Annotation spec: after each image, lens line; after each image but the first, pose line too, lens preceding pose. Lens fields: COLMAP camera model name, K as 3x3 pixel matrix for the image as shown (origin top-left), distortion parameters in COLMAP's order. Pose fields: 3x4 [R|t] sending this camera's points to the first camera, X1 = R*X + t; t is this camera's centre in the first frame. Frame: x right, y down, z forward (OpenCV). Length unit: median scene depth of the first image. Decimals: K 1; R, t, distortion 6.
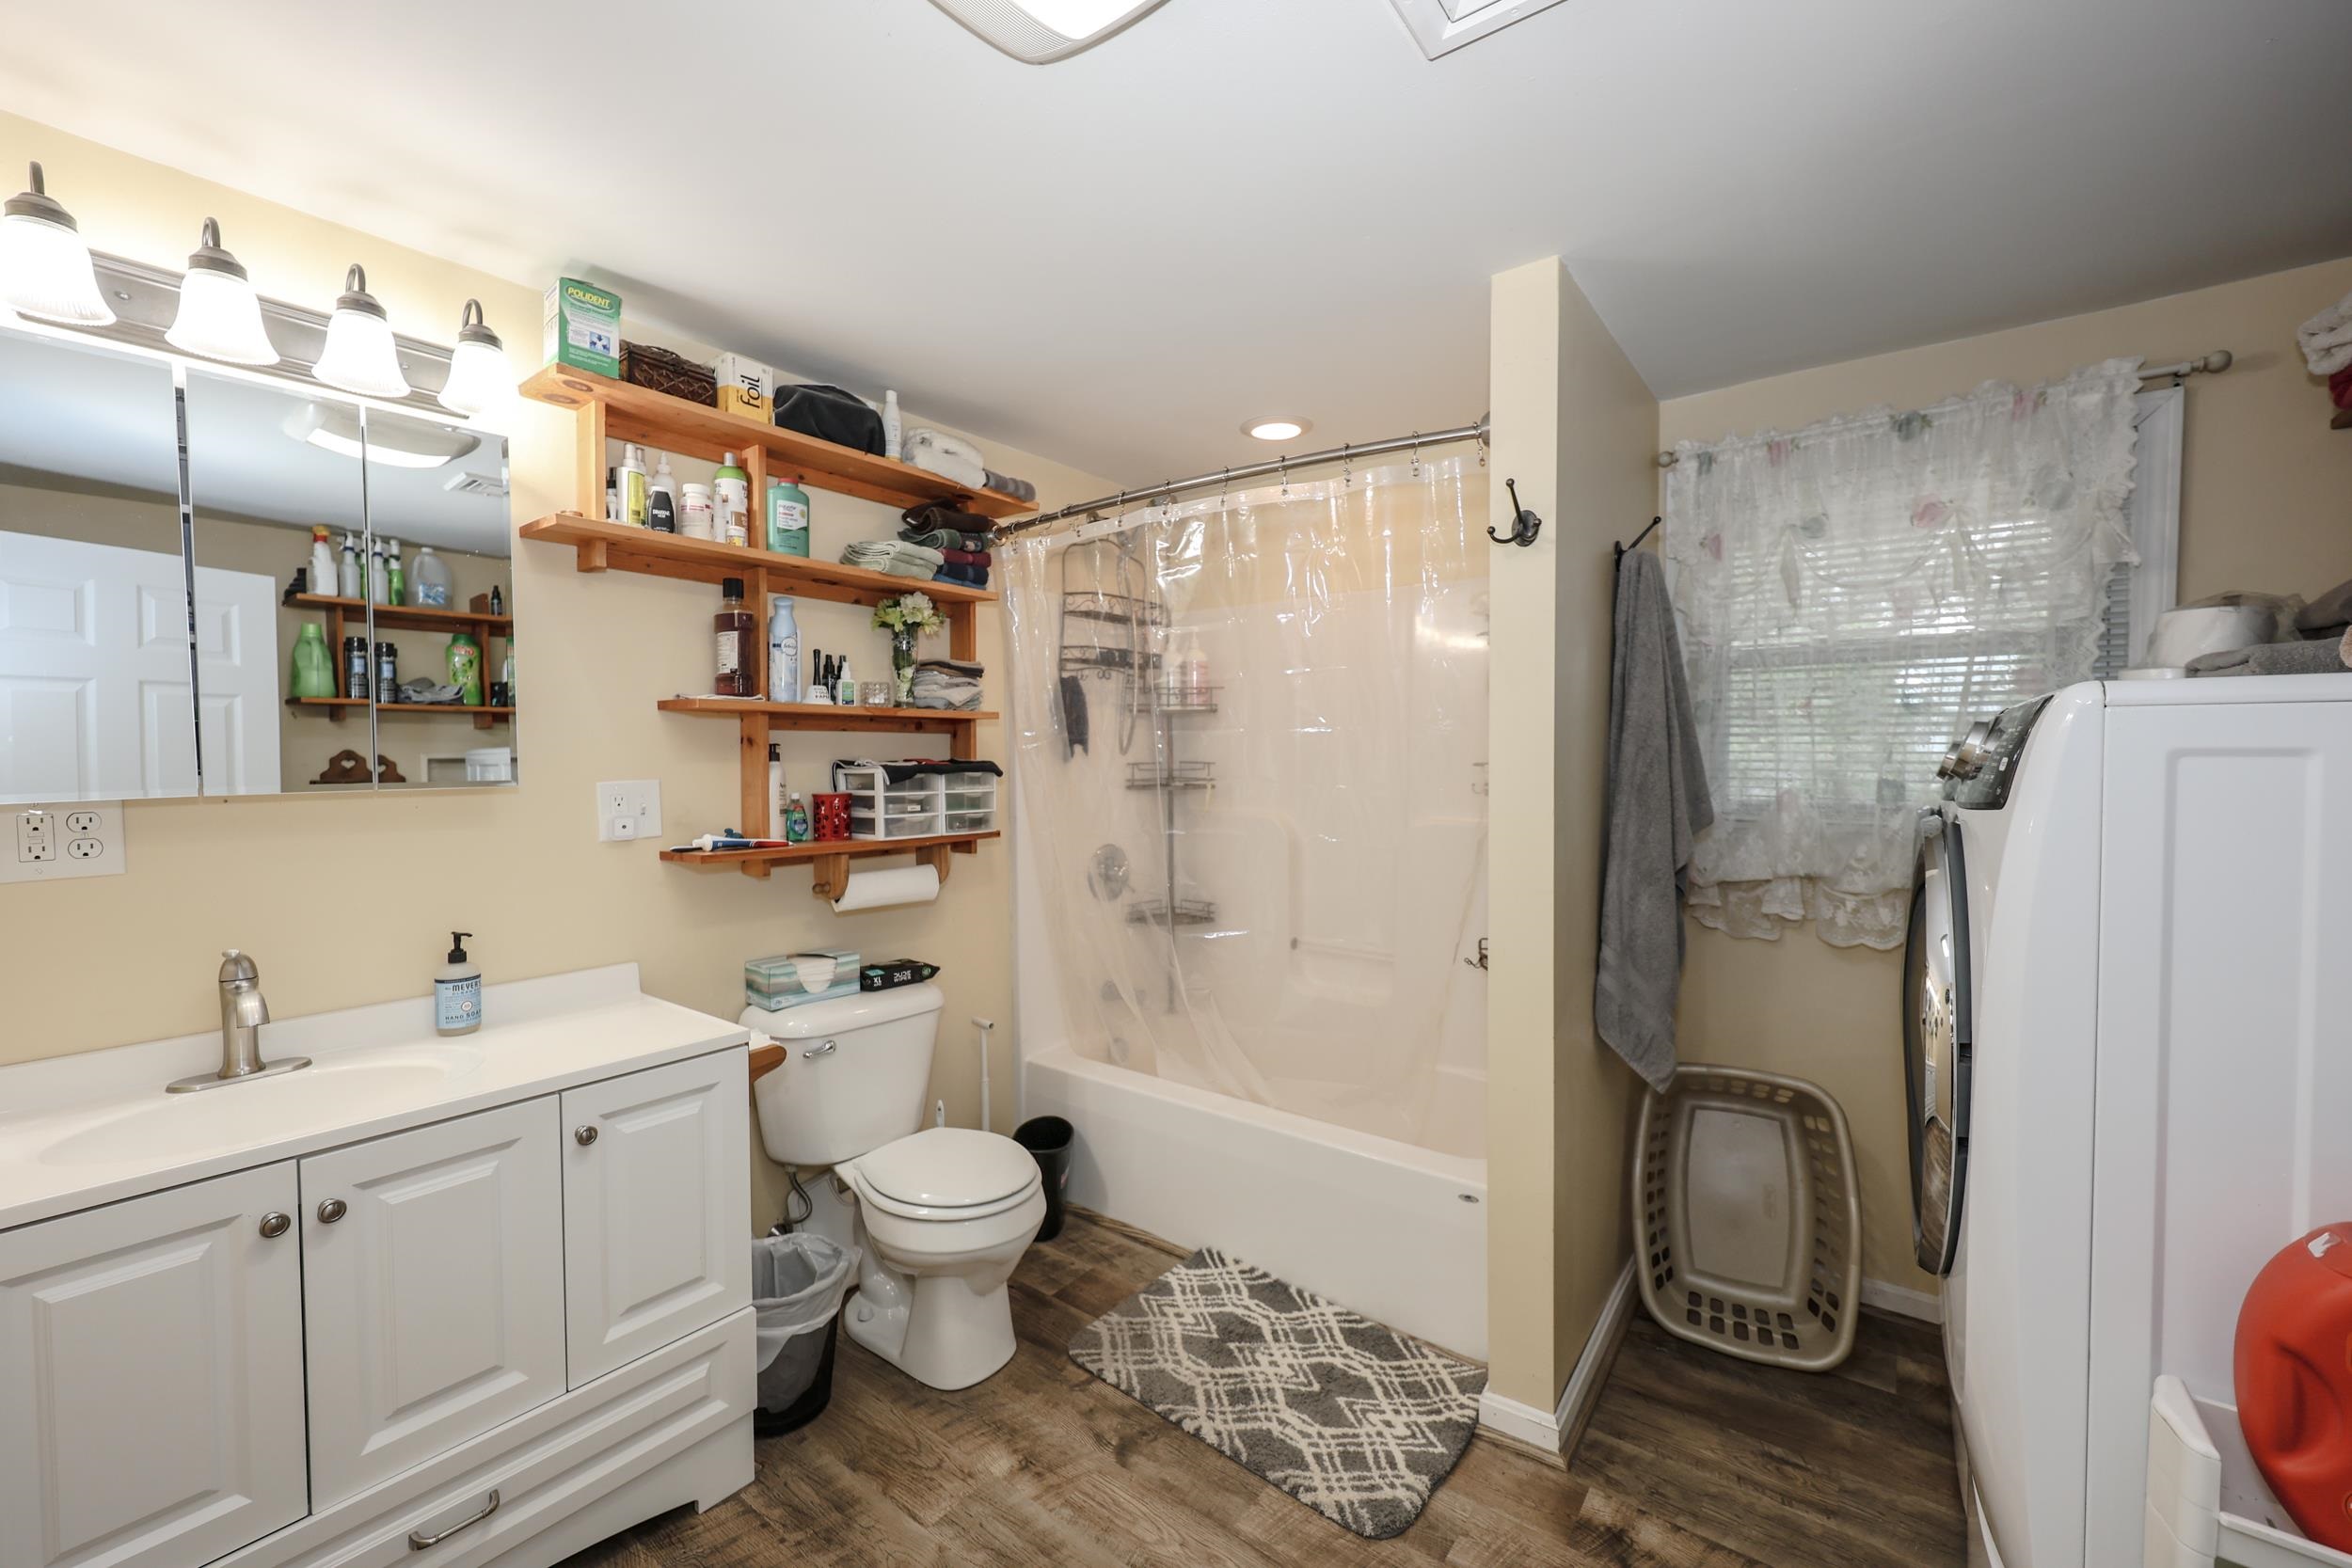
lens RADIAL K [[950.2, 0, 1174.0], [0, 950.2, 782.2], [0, 0, 1]] dist [0.004379, 0.000341]
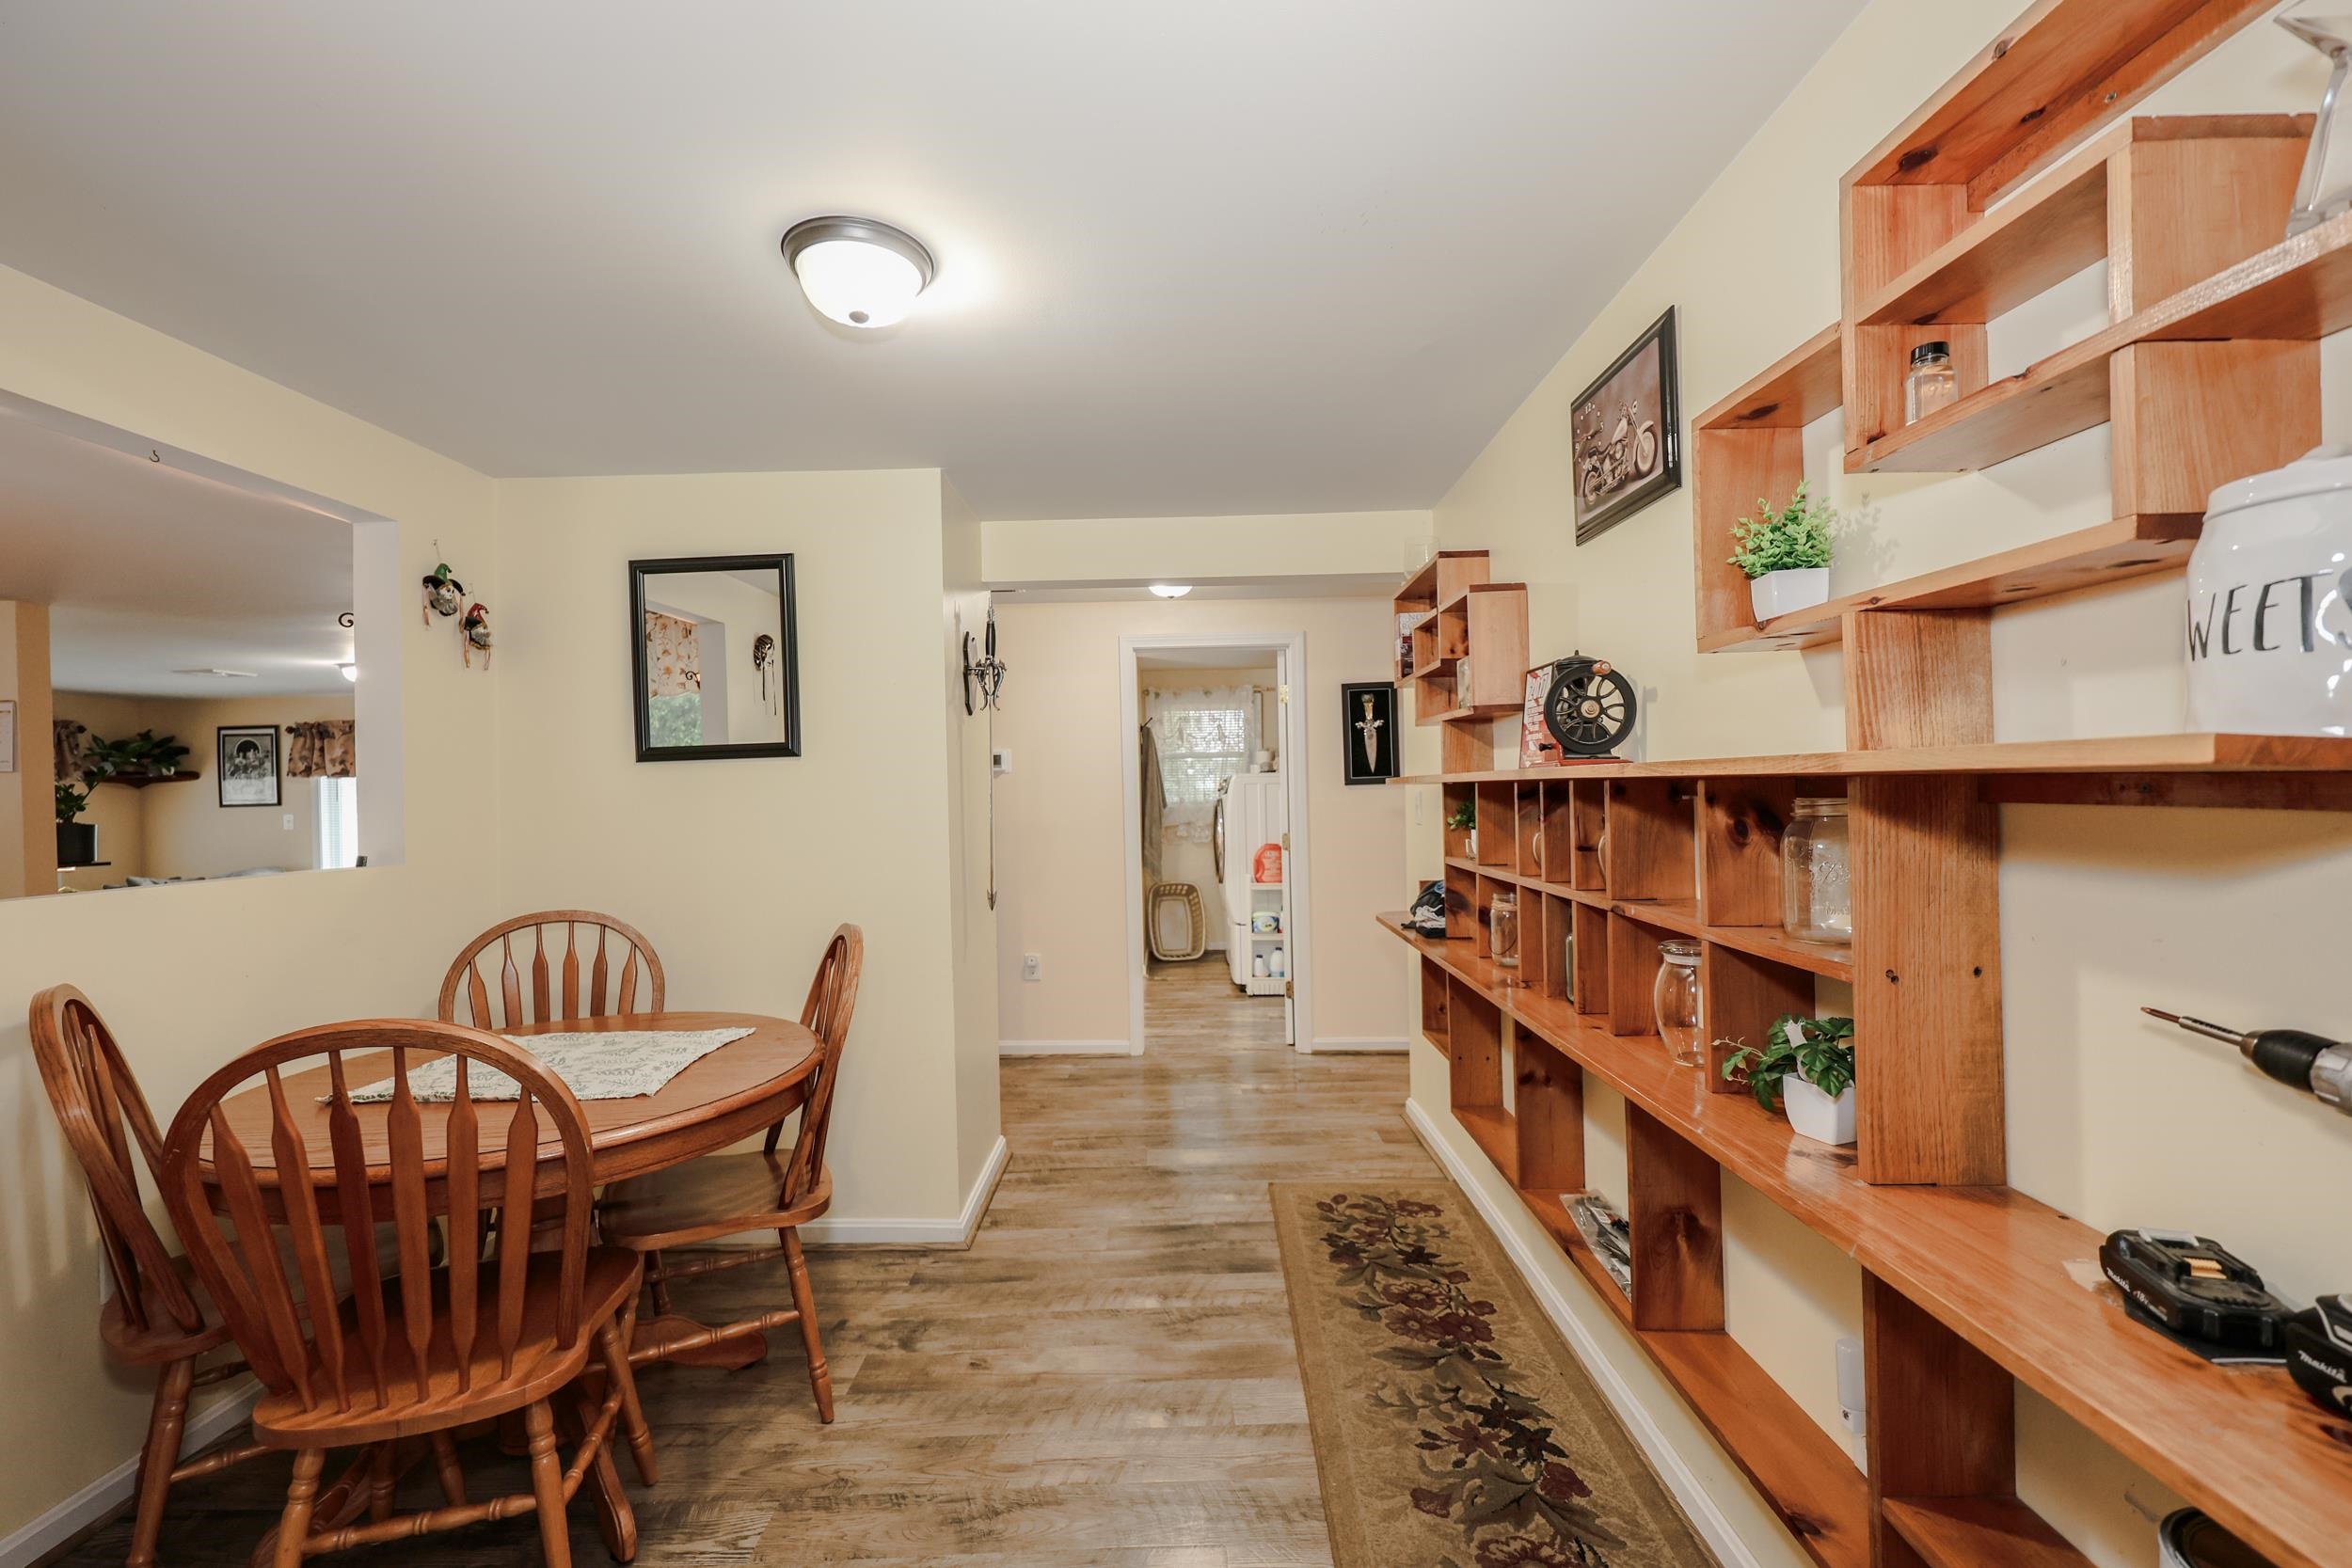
lens RADIAL K [[950.2, 0, 1179.3], [0, 950.2, 790.0], [0, 0, 1]] dist [0.004379, 0.000341]
pose [[0.800608, -0.018219, 0.598912, -1.390180], [0.037674, 0.999091, -0.019970, 0.047796], [-0.598003, 0.038552, 0.800566, -1.699508]]
